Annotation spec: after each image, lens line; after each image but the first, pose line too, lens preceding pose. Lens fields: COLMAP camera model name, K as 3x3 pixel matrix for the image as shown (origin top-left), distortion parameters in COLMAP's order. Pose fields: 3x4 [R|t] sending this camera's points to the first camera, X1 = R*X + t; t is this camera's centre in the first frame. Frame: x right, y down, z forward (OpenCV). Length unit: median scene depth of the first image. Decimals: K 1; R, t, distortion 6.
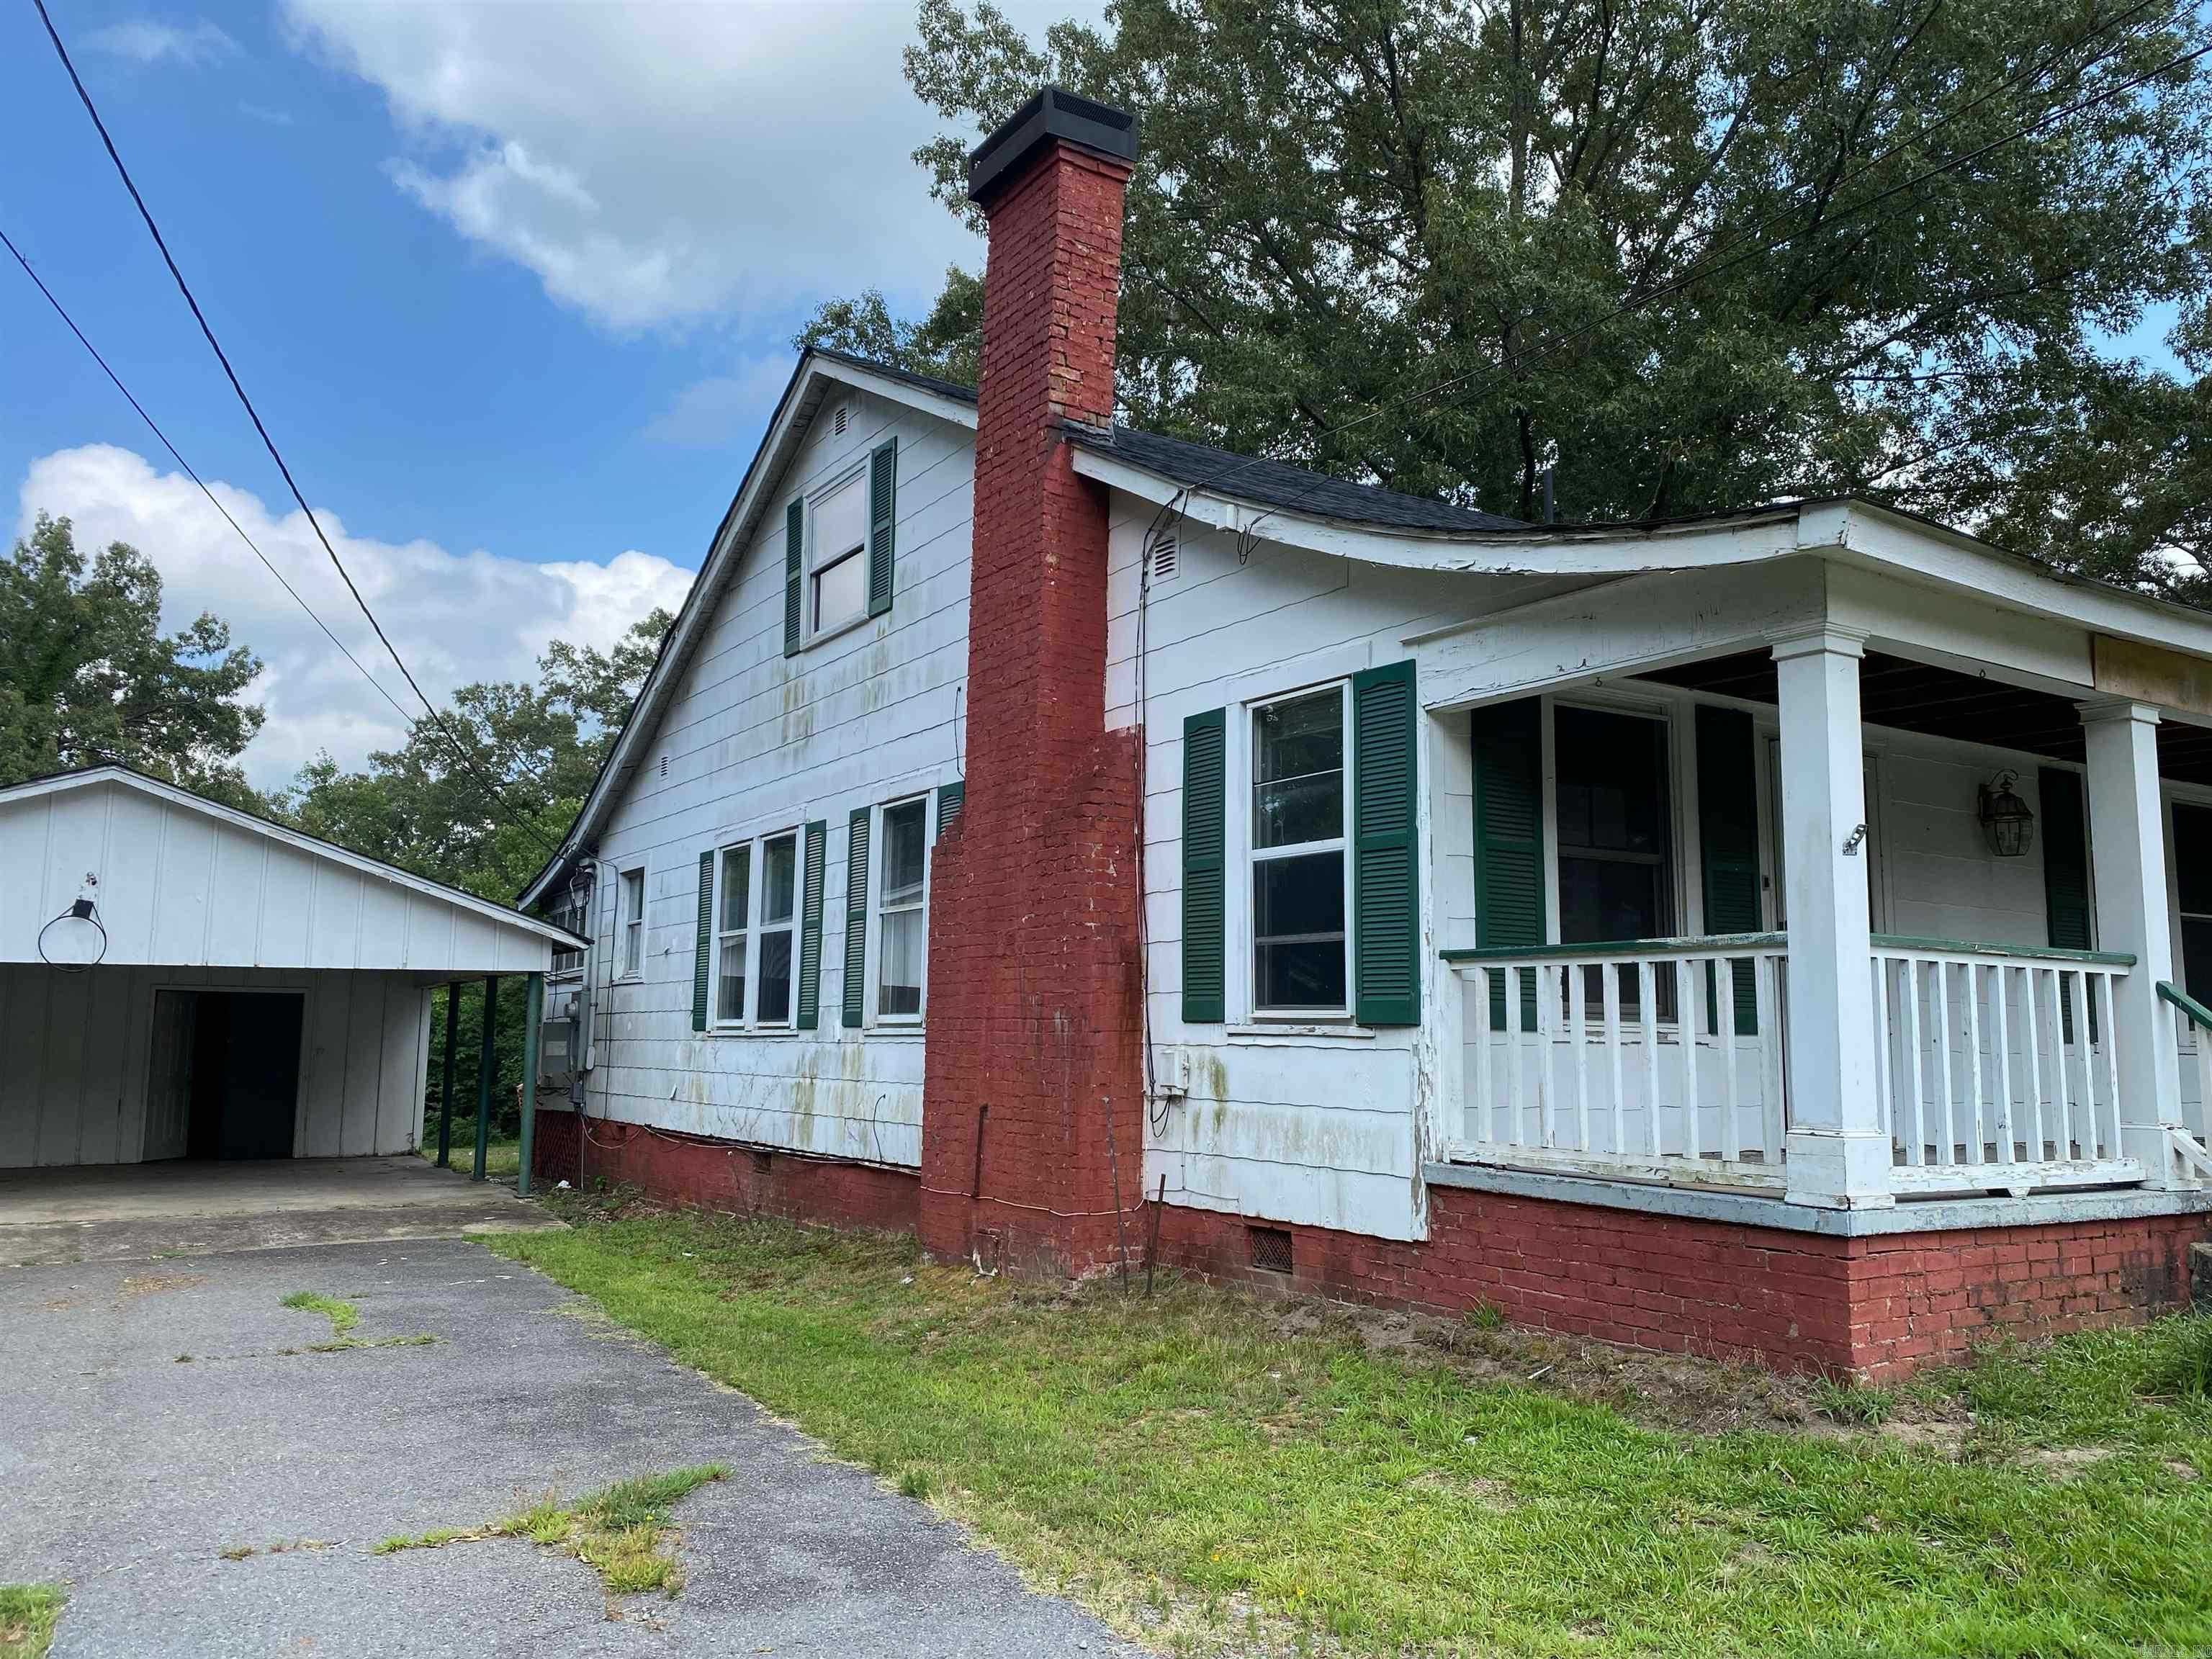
lens RADIAL K [[1687.3, 0, 1124.9], [0, 1687.3, 818.7], [0, 0, 1]] dist [0.042102, -0.049761]
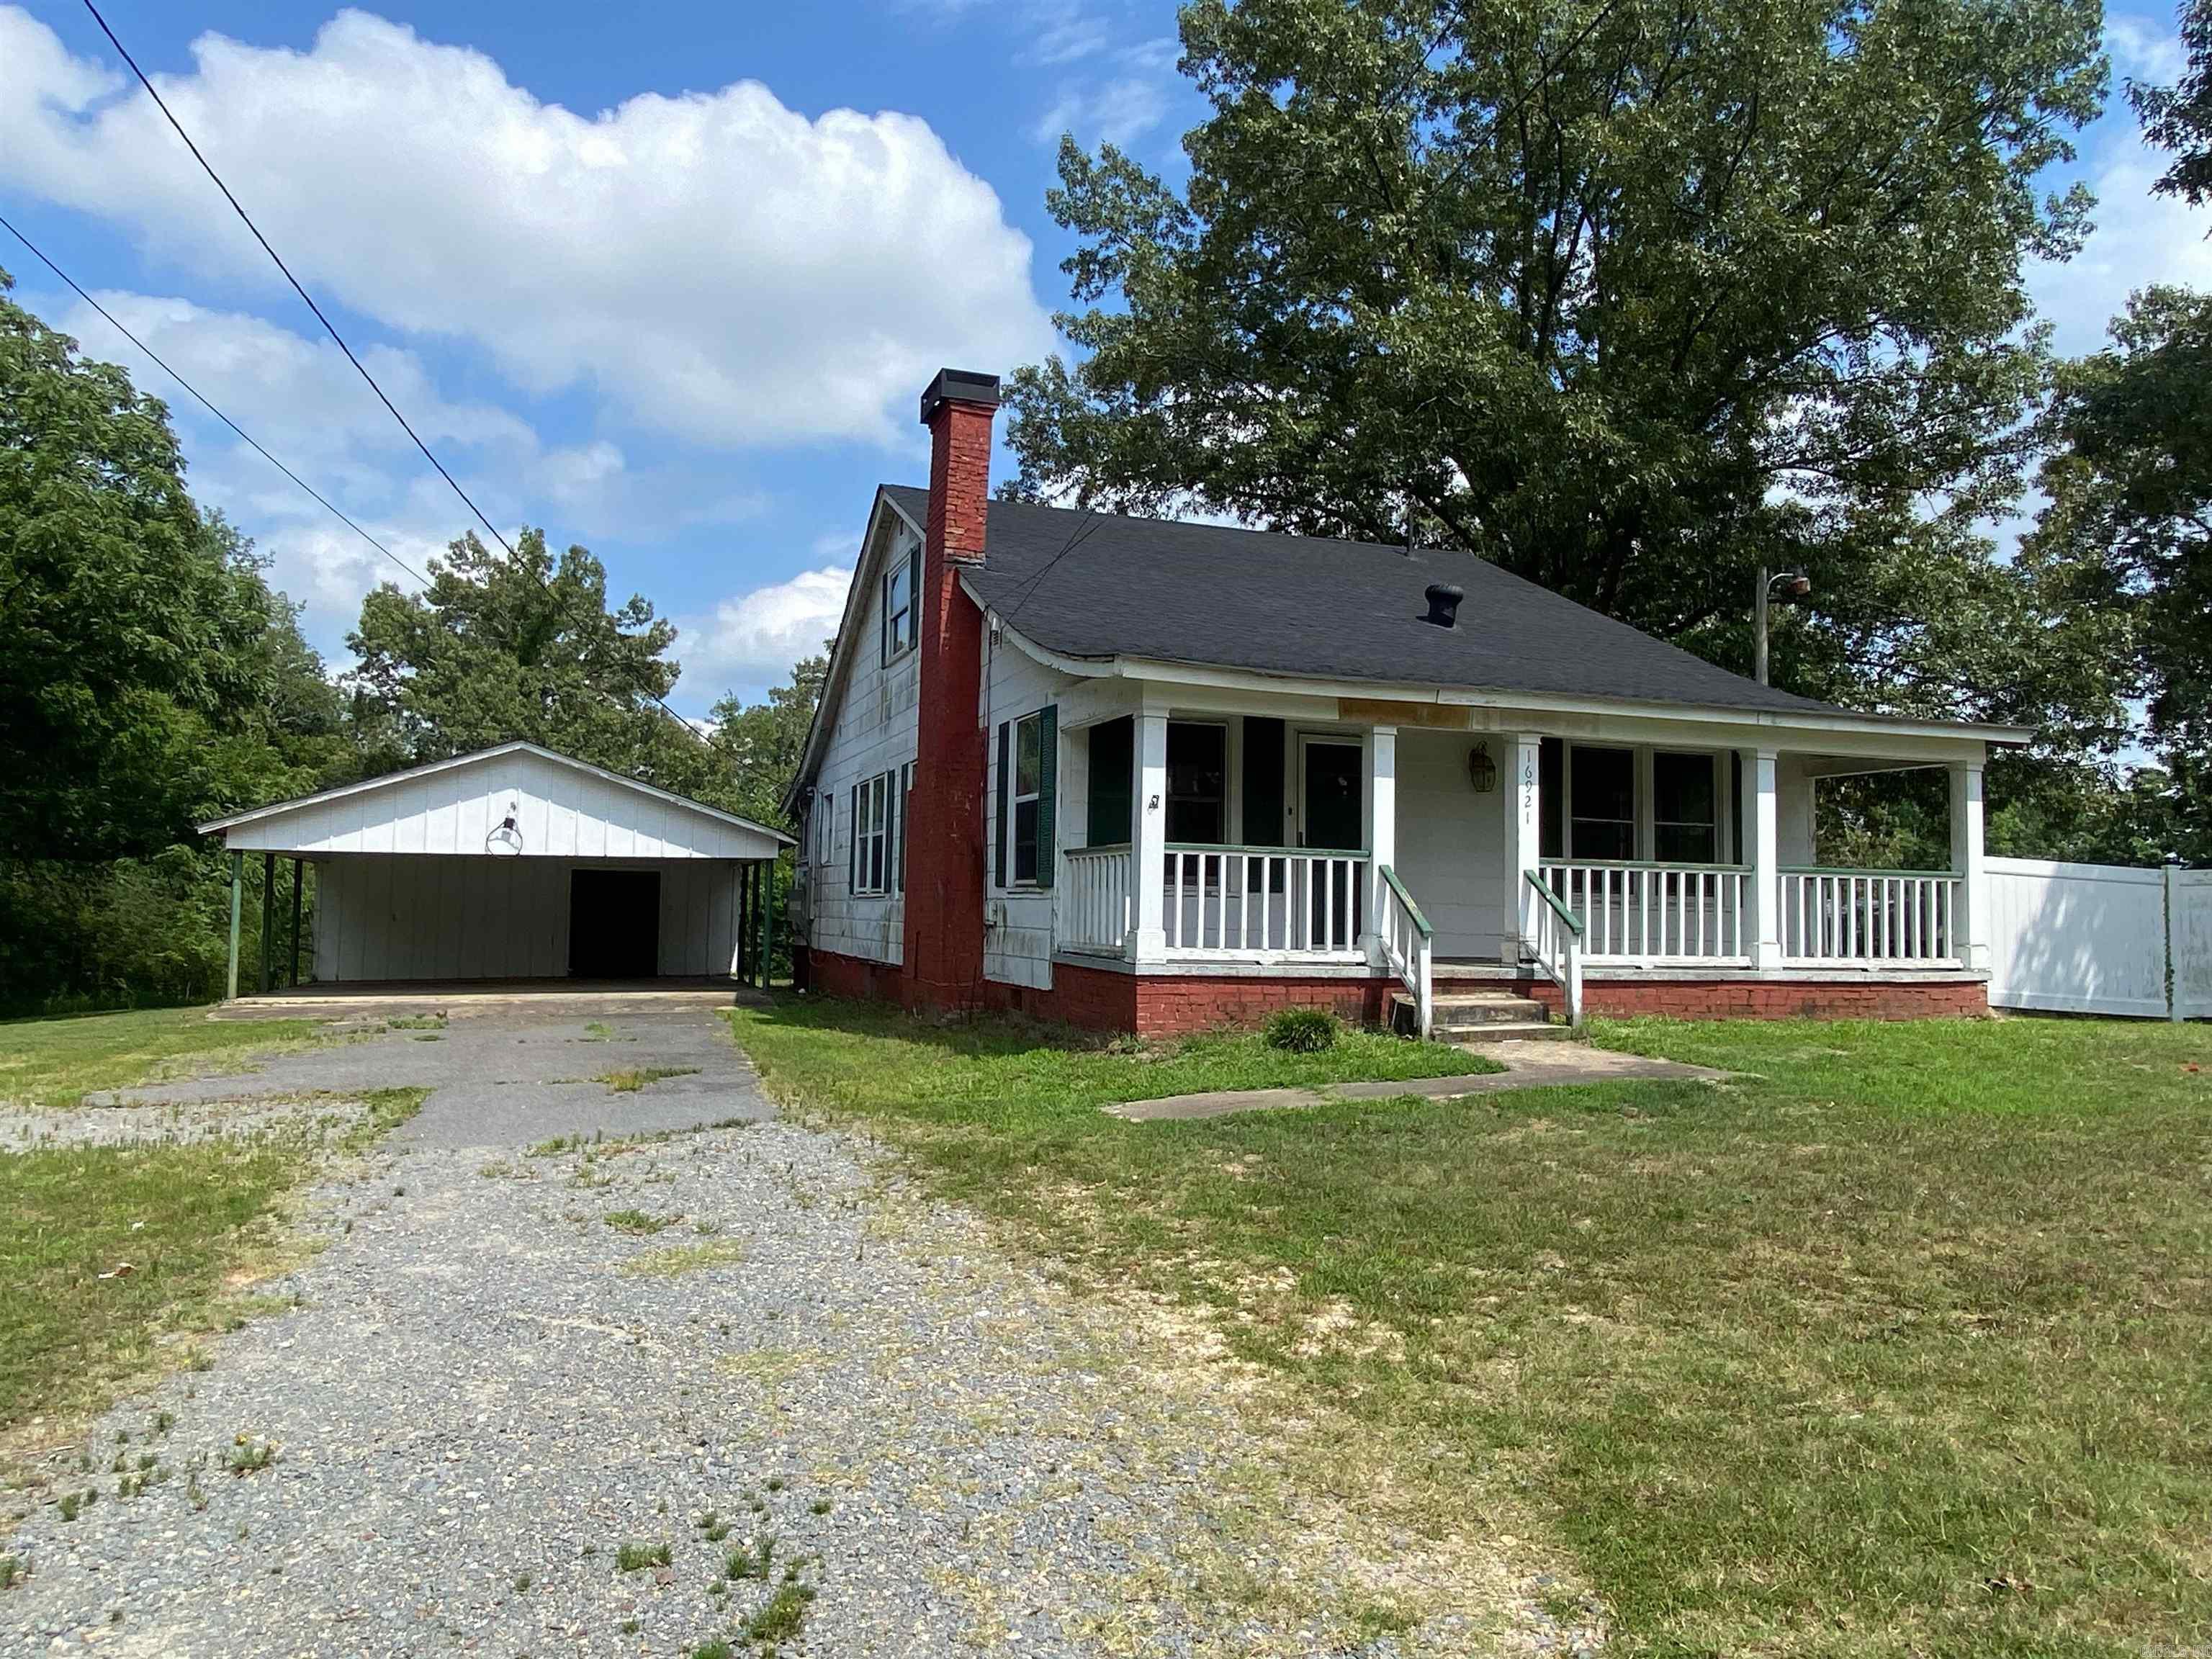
lens RADIAL K [[1472.9, 0, 1096.8], [0, 1472.9, 799.4], [0, 0, 1]] dist [0.046891, -0.024932]
pose [[0.976341, -0.008813, -0.216057, 0.314792], [0.019919, 0.998586, 0.049277, -0.035270], [0.215318, -0.052415, 0.975136, -0.363939]]
